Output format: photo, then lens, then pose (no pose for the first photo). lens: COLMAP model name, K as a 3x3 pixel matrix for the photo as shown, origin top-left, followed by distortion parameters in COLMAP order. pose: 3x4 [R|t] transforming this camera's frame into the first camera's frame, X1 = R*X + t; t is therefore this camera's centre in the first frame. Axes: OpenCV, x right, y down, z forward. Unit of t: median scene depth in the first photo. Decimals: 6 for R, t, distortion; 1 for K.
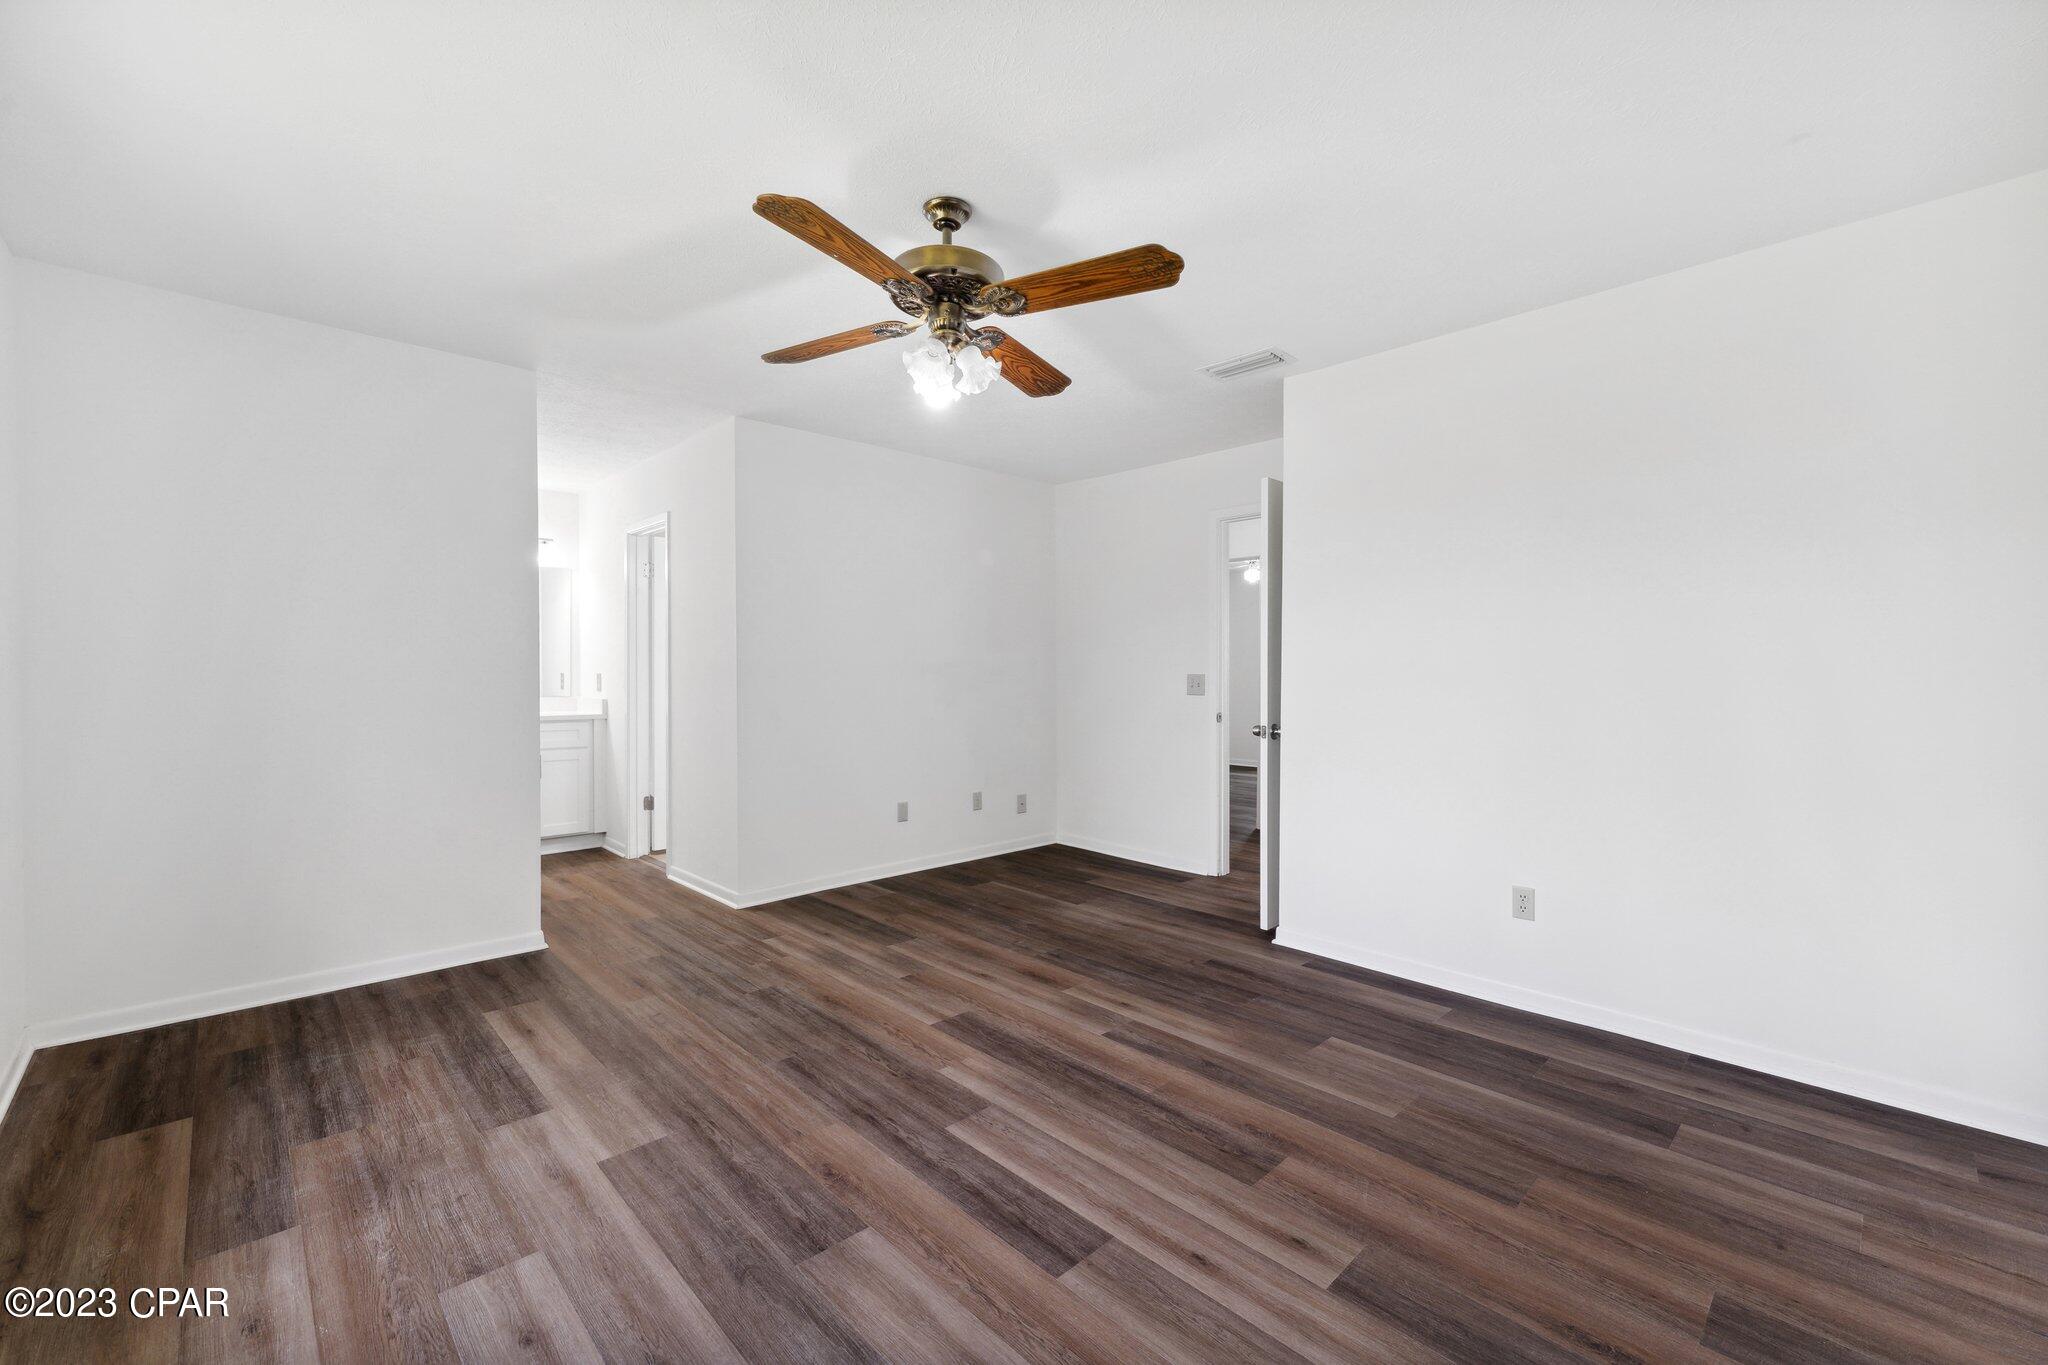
lens RADIAL K [[857.9, 0, 1019.3], [0, 857.9, 679.8], [0, 0, 1]] dist [0.010568, -0.000408]
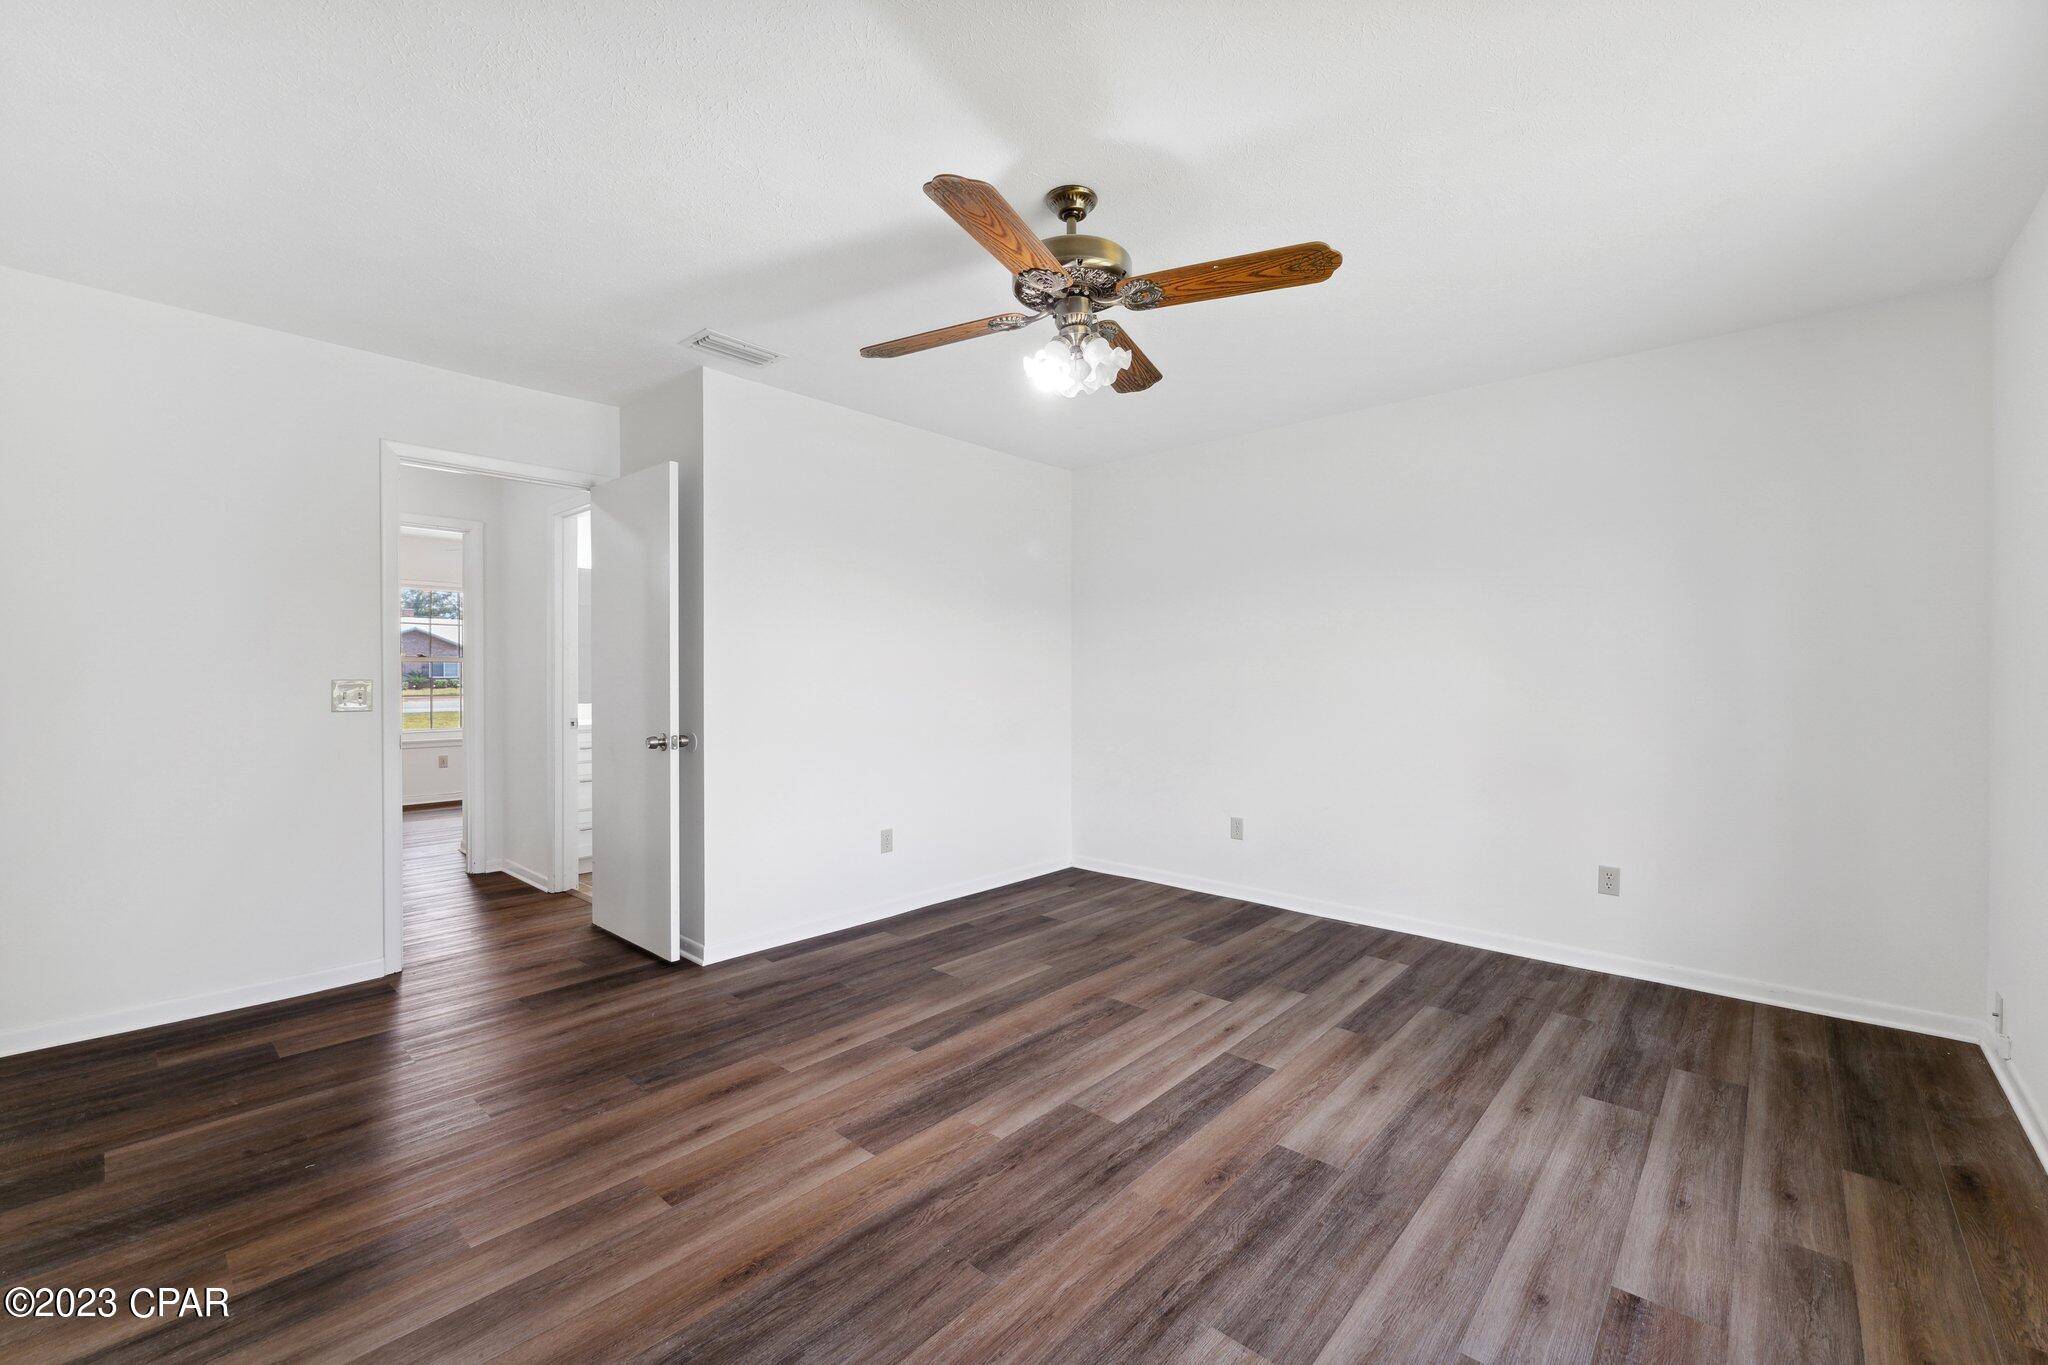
lens RADIAL K [[857.9, 0, 1025.0], [0, 857.9, 678.7], [0, 0, 1]] dist [0.010568, -0.000408]
pose [[-0.102278, -0.003280, 0.994750, -1.116003], [0.007300, 0.999965, 0.004048, -0.012617], [-0.994729, 0.007675, -0.102251, 1.238124]]
